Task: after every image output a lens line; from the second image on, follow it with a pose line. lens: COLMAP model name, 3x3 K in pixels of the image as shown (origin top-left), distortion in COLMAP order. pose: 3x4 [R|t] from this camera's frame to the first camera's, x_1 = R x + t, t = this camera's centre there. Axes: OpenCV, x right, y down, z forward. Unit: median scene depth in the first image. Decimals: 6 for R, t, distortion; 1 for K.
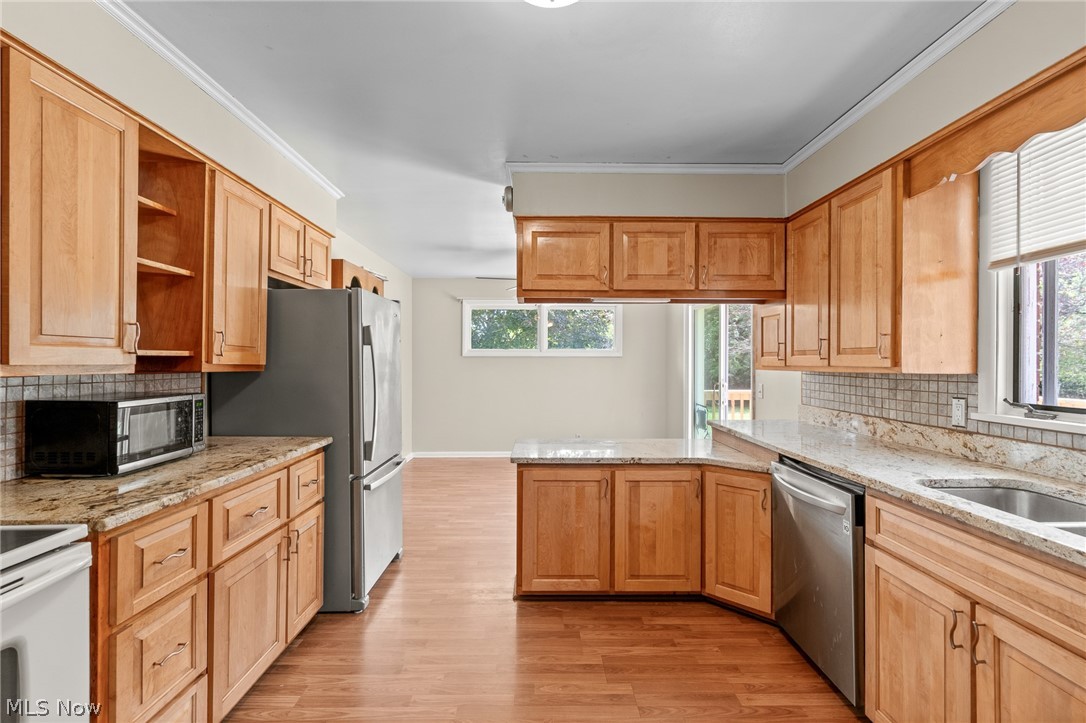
lens RADIAL K [[489.2, 0, 547.3], [0, 489.2, 363.2], [0, 0, 1]] dist [0.000040, -0.000750]
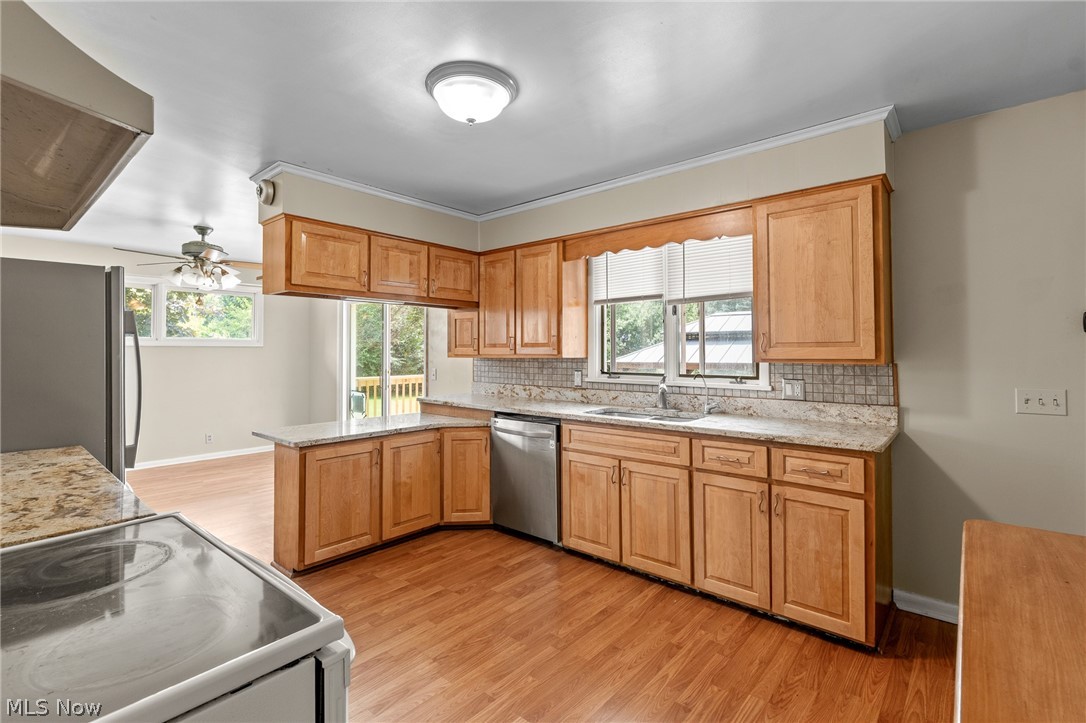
lens RADIAL K [[497.3, 0, 537.0], [0, 497.3, 346.4], [0, 0, 1]] dist [0.002366, 0.000128]
pose [[0.668271, 0.004869, 0.743902, -0.566842], [0.005702, 0.999916, -0.011667, -0.000368], [-0.743896, 0.012039, 0.668187, -0.126160]]
